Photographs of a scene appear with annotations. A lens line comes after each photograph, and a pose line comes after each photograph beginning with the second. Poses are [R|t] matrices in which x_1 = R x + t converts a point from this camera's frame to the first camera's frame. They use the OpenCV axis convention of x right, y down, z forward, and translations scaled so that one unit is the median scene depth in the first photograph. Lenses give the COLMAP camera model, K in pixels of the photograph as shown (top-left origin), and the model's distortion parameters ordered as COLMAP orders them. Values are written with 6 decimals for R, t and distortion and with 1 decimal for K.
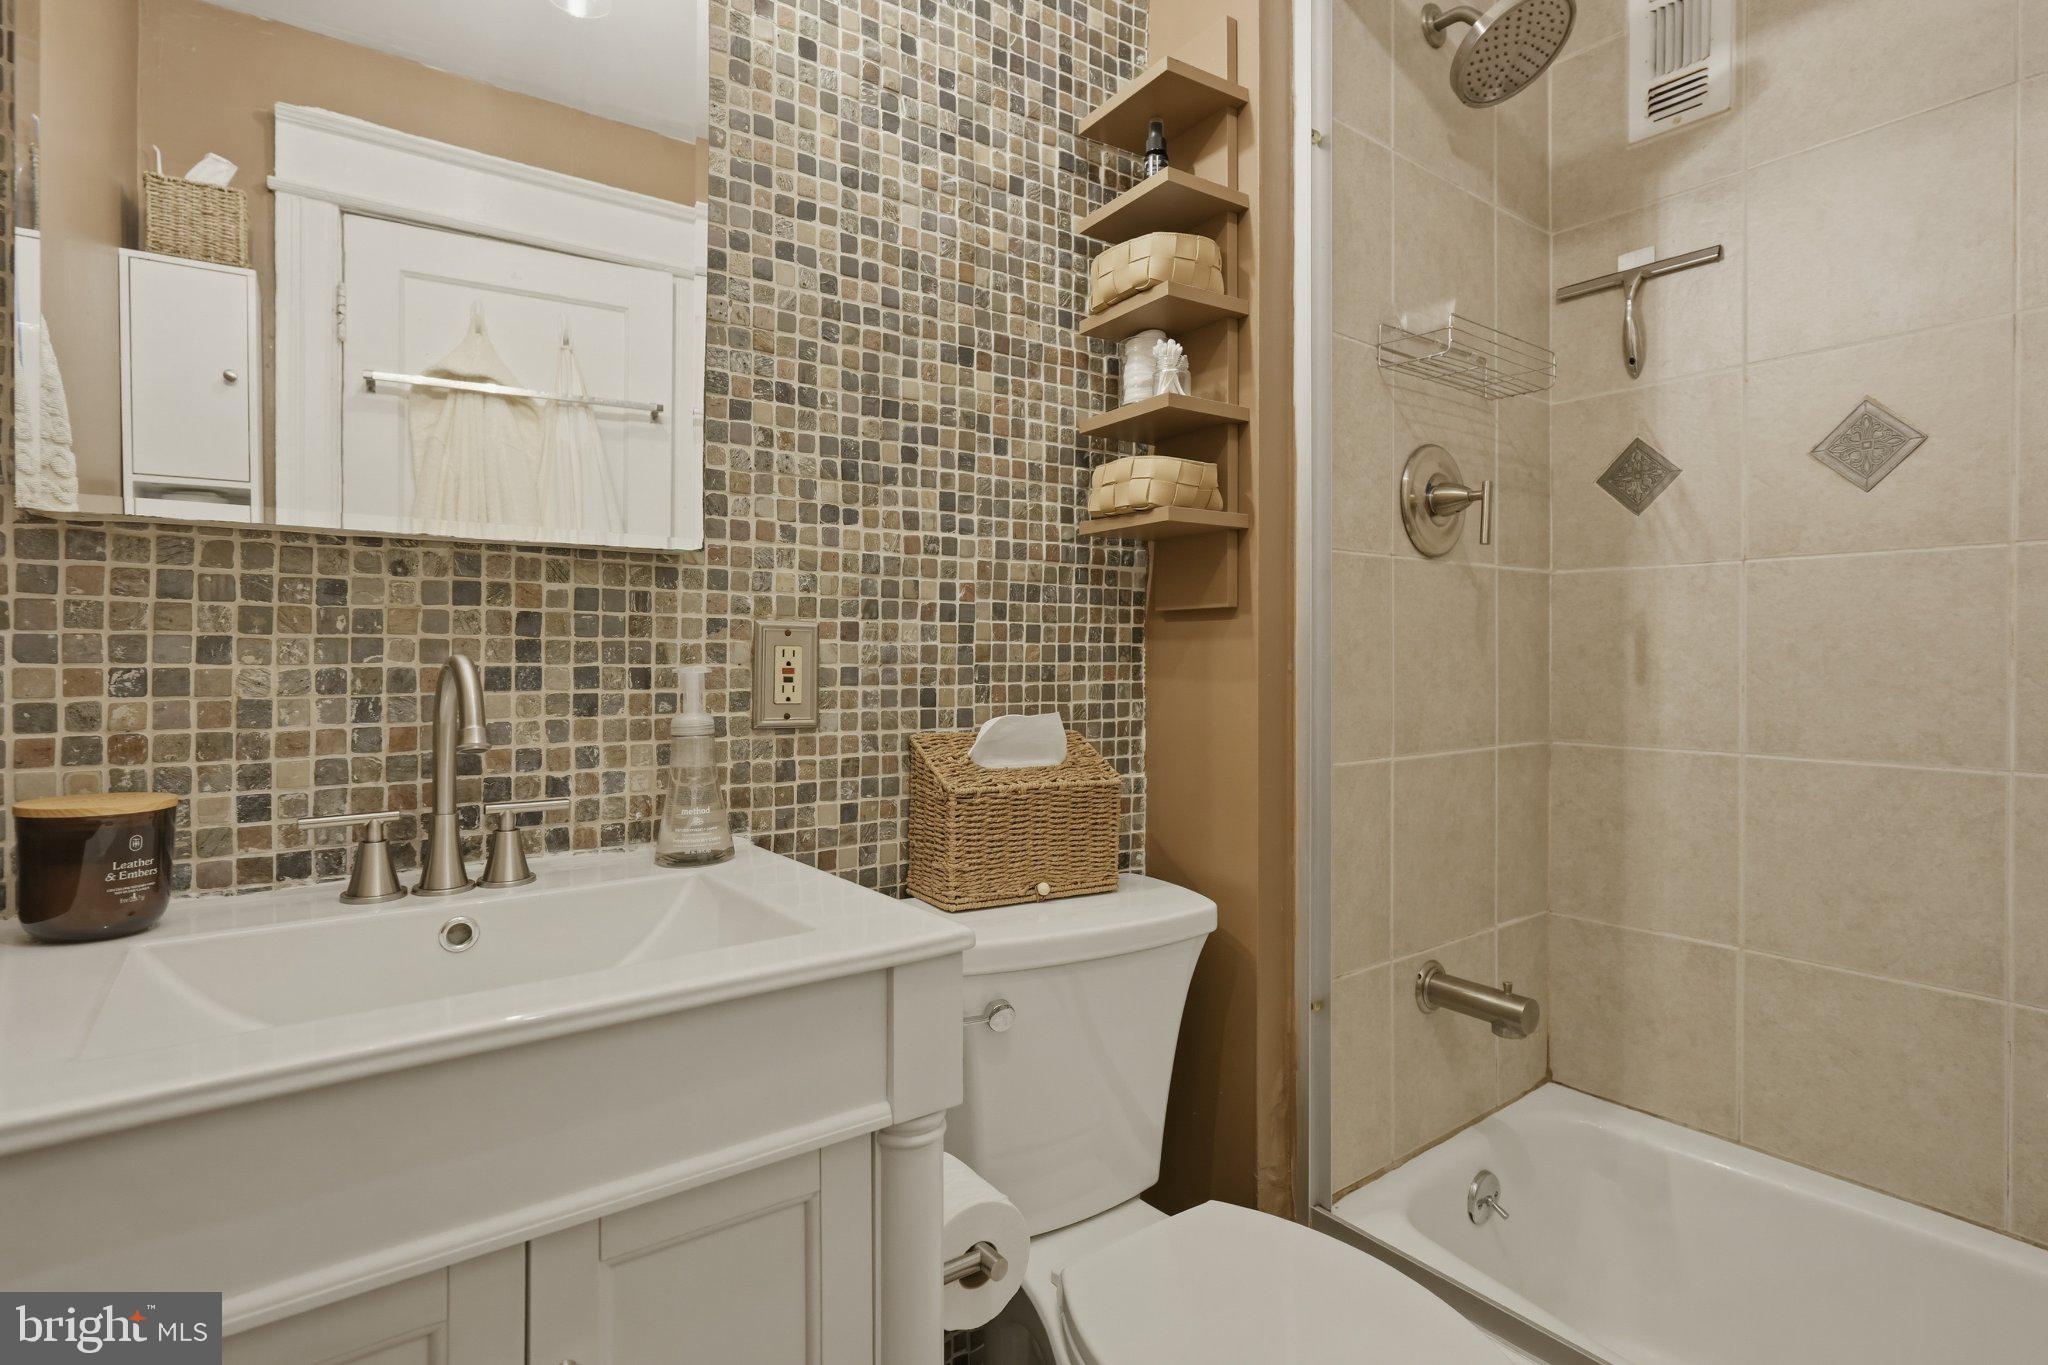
lens RADIAL K [[1017.1, 0, 1026.0], [0, 1017.1, 664.2], [0, 0, 1]] dist [-0.008259, 0.004141]
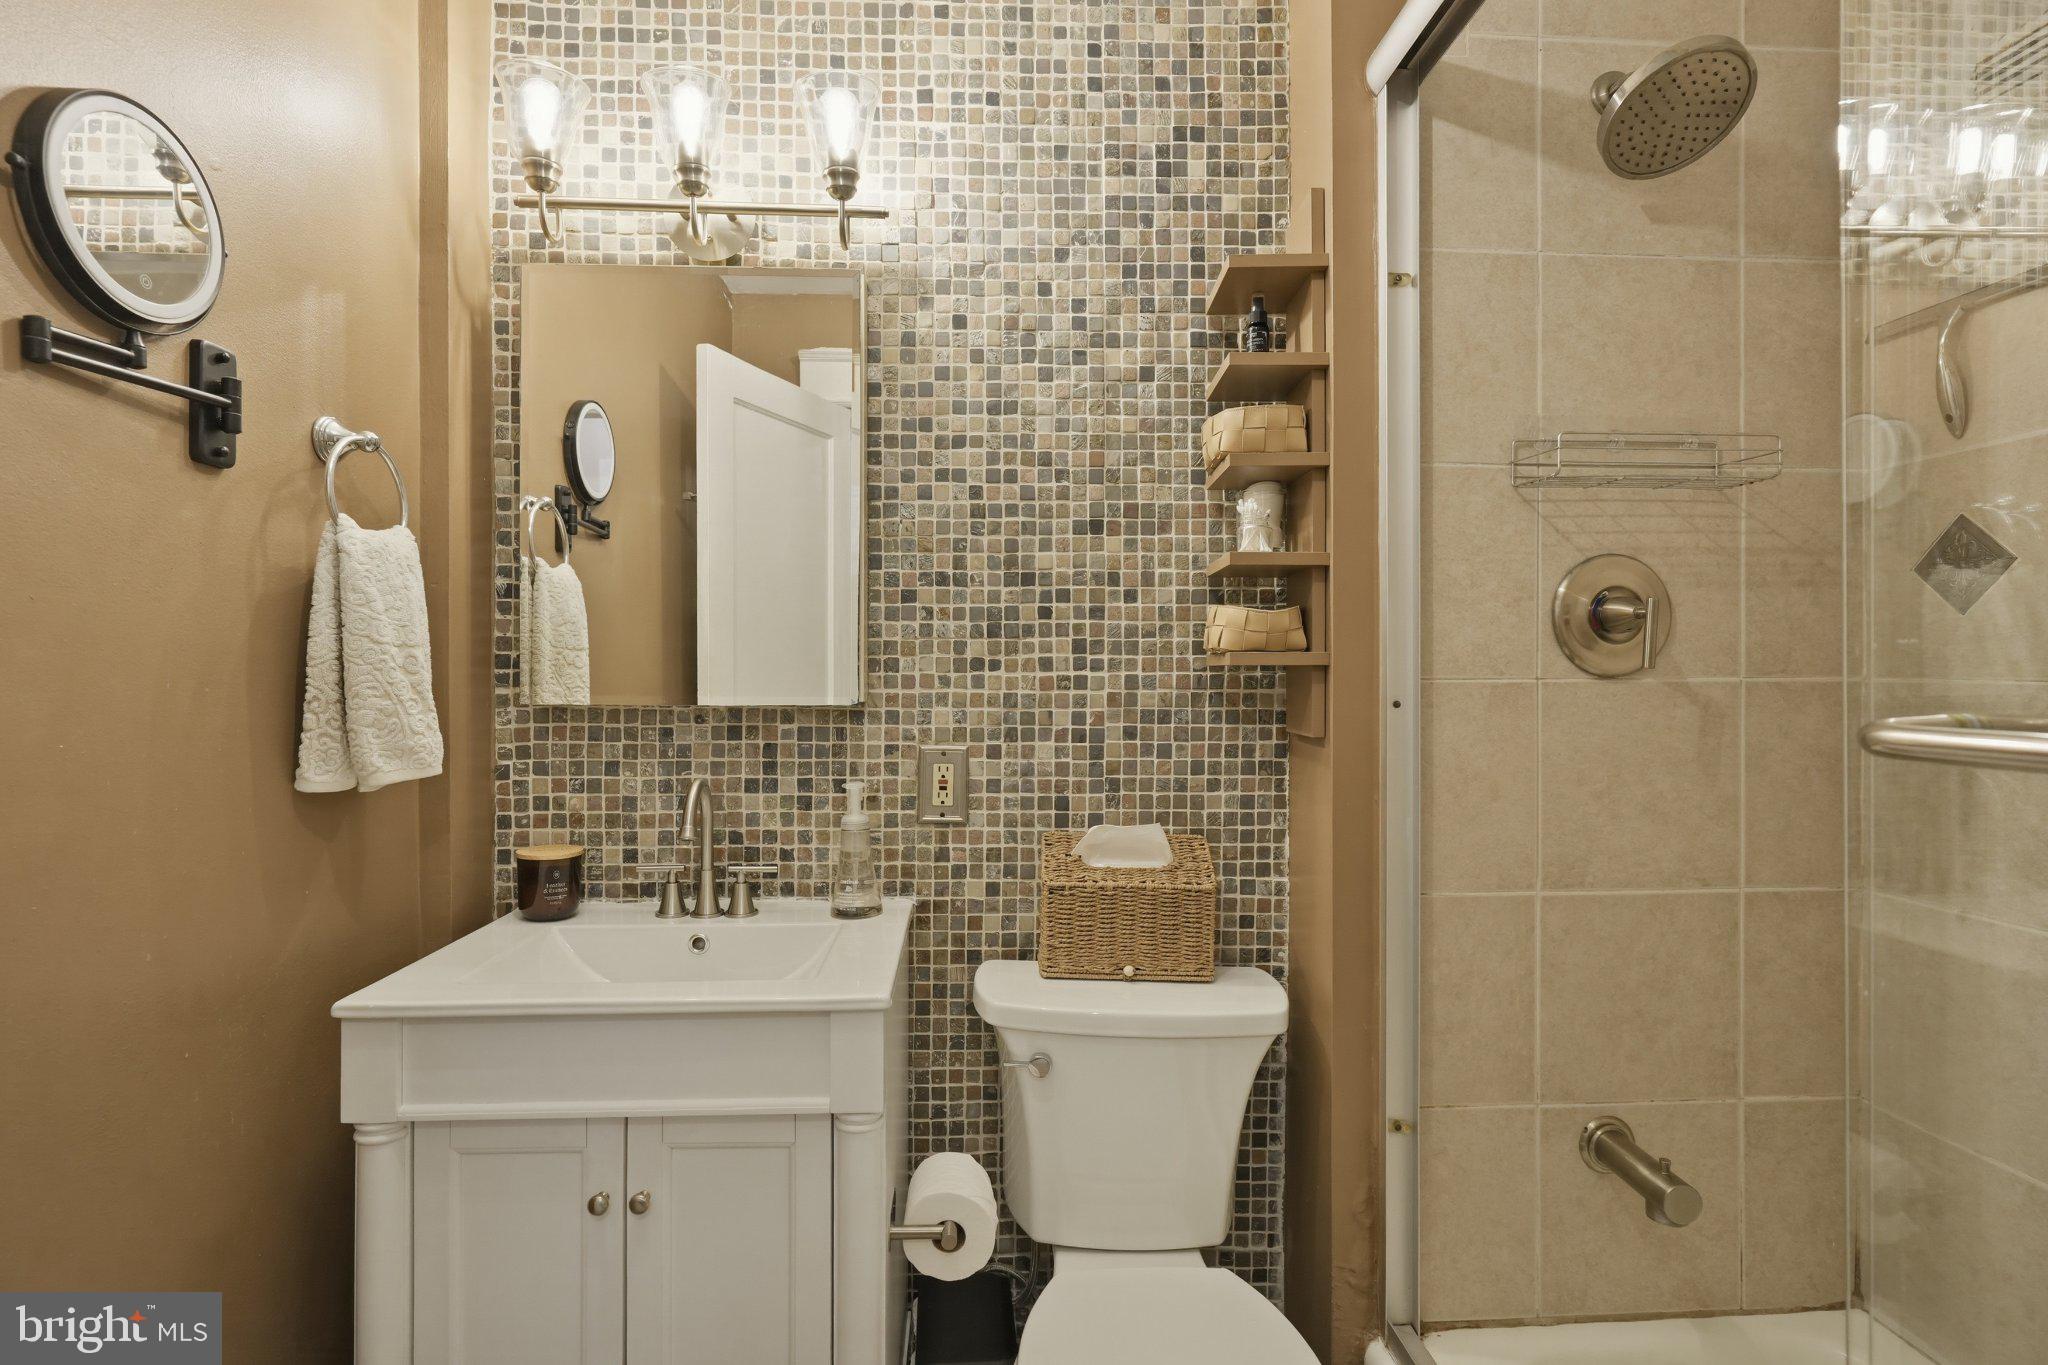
lens RADIAL K [[1017.1, 0, 1021.2], [0, 1017.1, 681.5], [0, 0, 1]] dist [-0.008259, 0.004141]
pose [[0.823311, 0.005603, -0.567562, 0.594848], [-0.003657, 0.999983, 0.004567, -0.127577], [0.567578, -0.001684, 0.823318, -0.065955]]
